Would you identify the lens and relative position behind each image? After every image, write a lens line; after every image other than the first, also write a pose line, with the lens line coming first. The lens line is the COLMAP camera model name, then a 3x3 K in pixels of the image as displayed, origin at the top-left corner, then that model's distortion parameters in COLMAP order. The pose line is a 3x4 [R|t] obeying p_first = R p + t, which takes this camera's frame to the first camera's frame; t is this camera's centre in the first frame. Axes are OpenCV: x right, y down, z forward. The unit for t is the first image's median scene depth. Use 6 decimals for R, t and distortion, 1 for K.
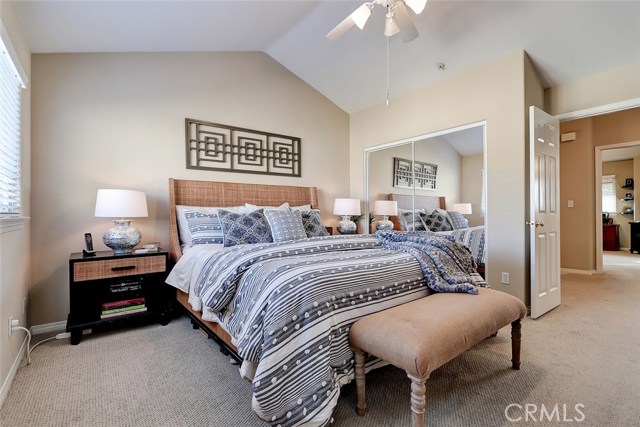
lens RADIAL K [[296.7, 0, 319.3], [0, 296.7, 214.5], [0, 0, 1]] dist [-0.002904, 0.001559]
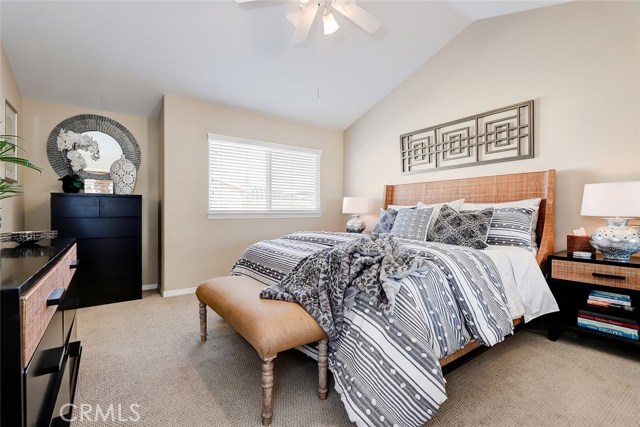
lens RADIAL K [[296.7, 0, 318.1], [0, 296.7, 212.0], [0, 0, 1]] dist [-0.002904, 0.001559]
pose [[-0.056502, 0.003055, -0.998398, 0.648530], [-0.008647, 0.999956, 0.003549, -0.001195], [0.998365, 0.008833, -0.056473, 0.562080]]
